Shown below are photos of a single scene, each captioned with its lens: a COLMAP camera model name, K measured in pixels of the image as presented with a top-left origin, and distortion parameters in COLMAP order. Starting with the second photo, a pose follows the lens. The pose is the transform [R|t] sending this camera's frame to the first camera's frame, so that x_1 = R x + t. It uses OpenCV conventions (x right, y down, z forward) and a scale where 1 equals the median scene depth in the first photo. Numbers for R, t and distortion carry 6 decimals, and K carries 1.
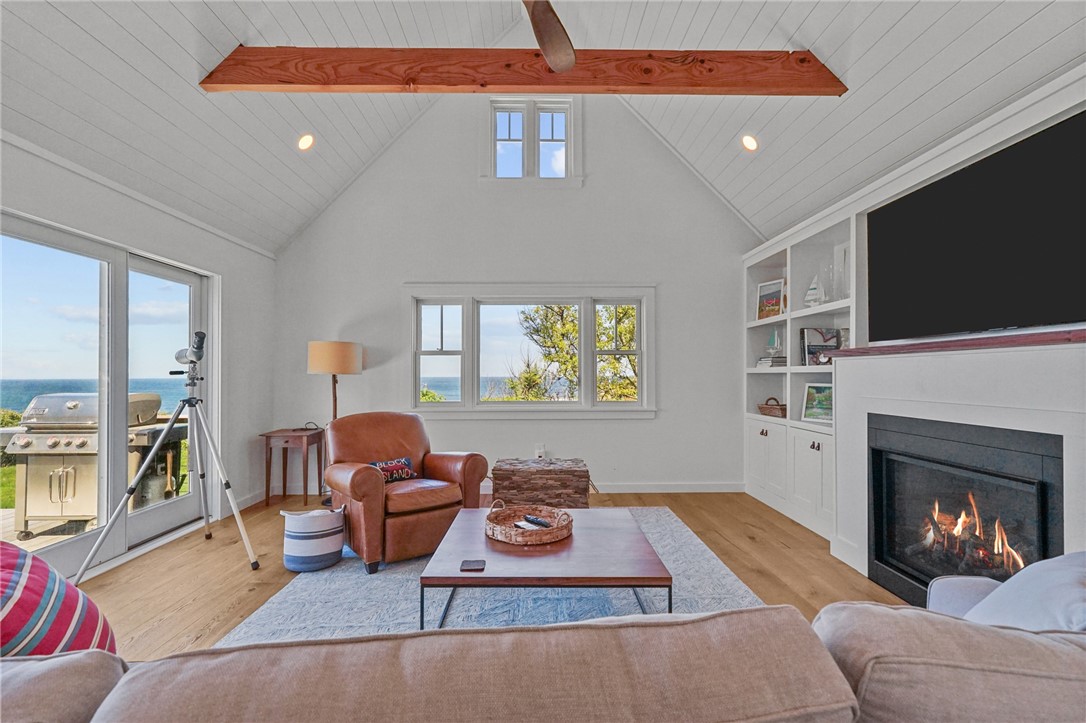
lens RADIAL K [[498.0, 0, 538.1], [0, 498.0, 368.3], [0, 0, 1]] dist [-0.020477, 0.013915]
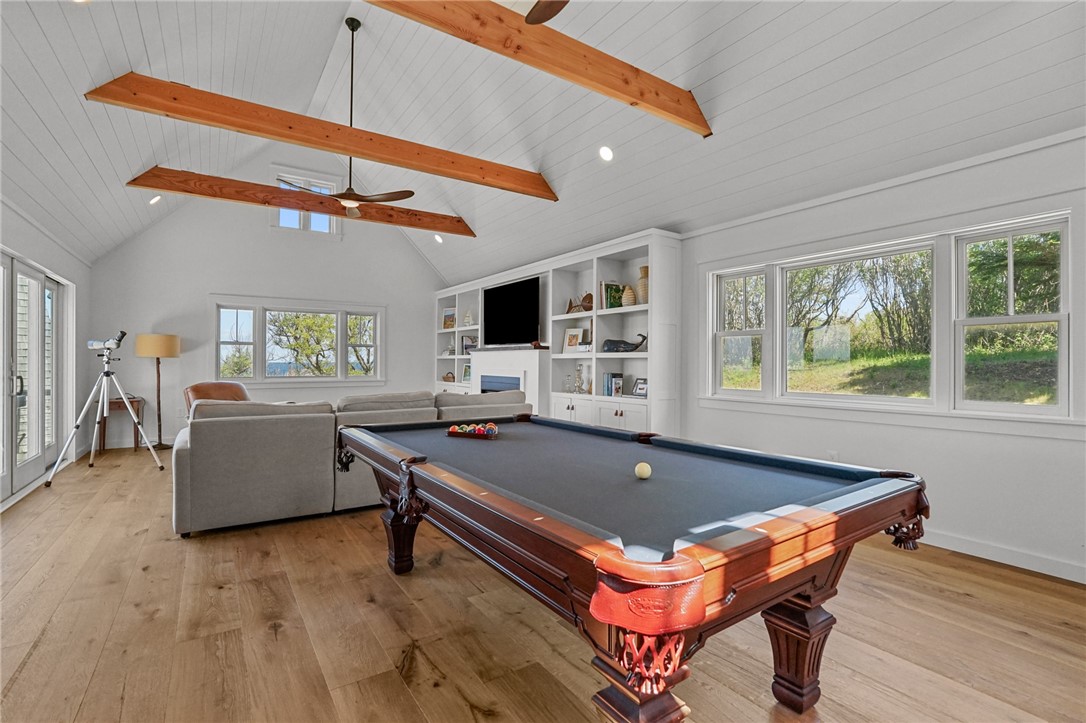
lens RADIAL K [[499.9, 0, 540.6], [0, 499.9, 357.8], [0, 0, 1]] dist [-0.051398, 0.022077]
pose [[0.837062, 0.007636, 0.547055, -0.306502], [-0.011156, 0.999933, 0.003113, -0.003844], [-0.546994, -0.008708, 0.837091, -0.872399]]
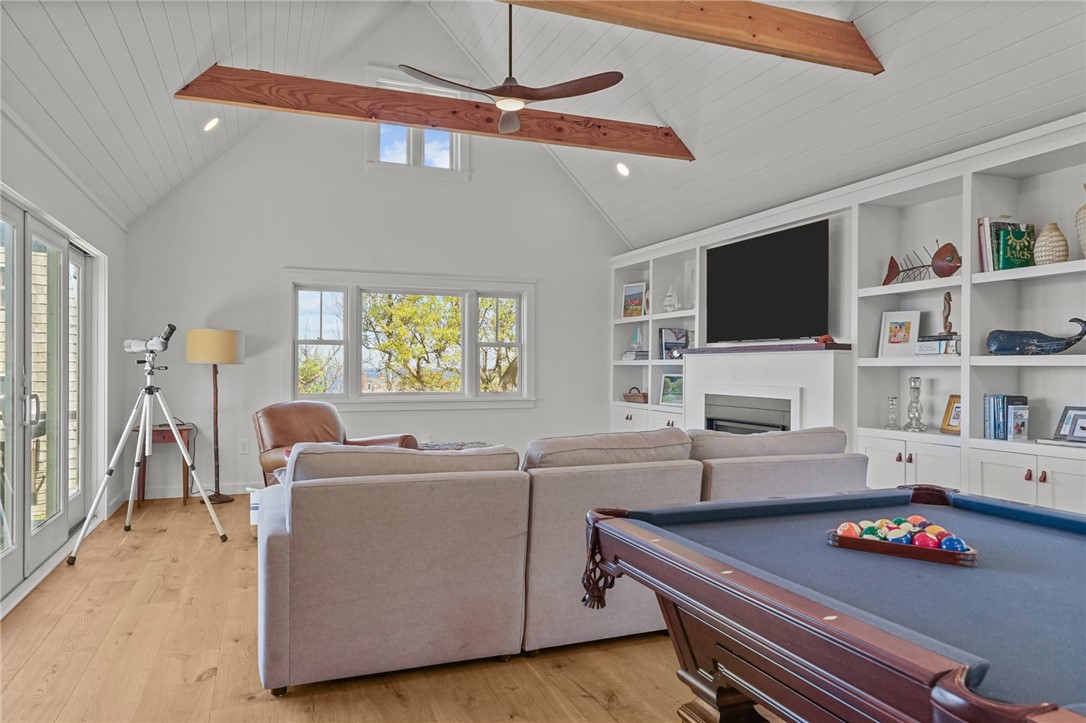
lens RADIAL K [[729.6, 0, 543.0], [0, 729.6, 361.5], [0, 0, 1]] dist [-0.000670, 0.000500]
pose [[0.938199, 0.007394, 0.346016, -0.360814], [-0.009602, 0.999943, 0.004668, -0.006083], [-0.345962, -0.007702, 0.938217, -0.585429]]
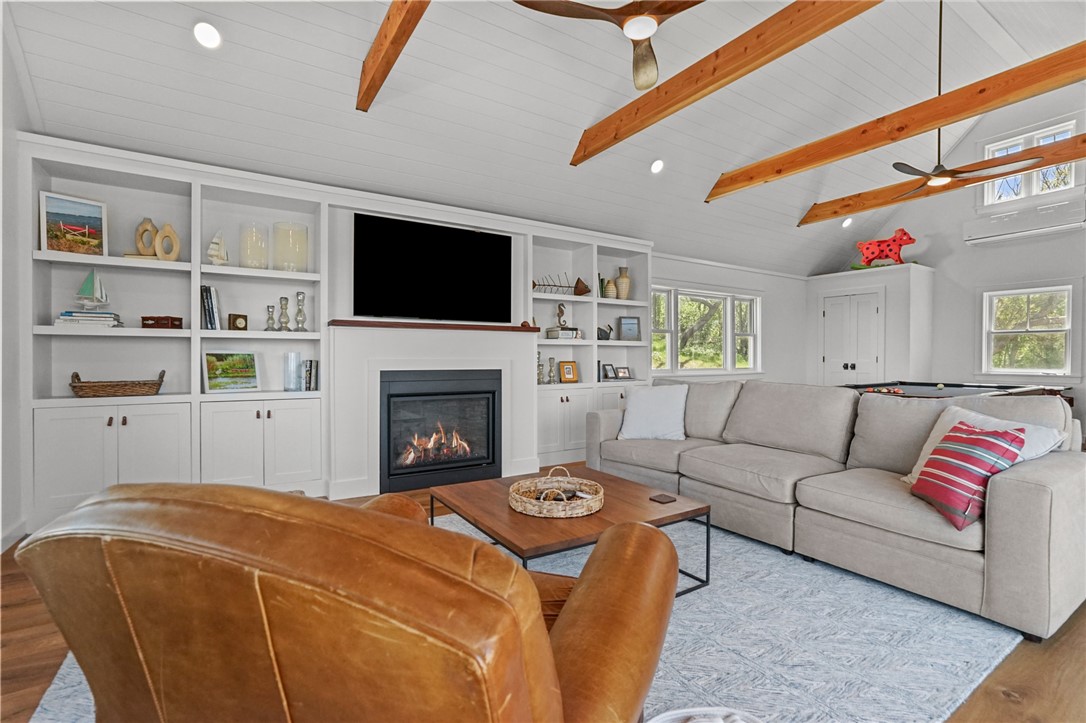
lens RADIAL K [[498.0, 0, 538.1], [0, 498.0, 368.3], [0, 0, 1]] dist [-0.020477, 0.013915]
pose [[-0.518353, -0.015037, 0.855035, -0.515743], [-0.010562, 0.999882, 0.011181, 0.048048], [-0.855102, -0.003235, -0.518450, 0.991189]]
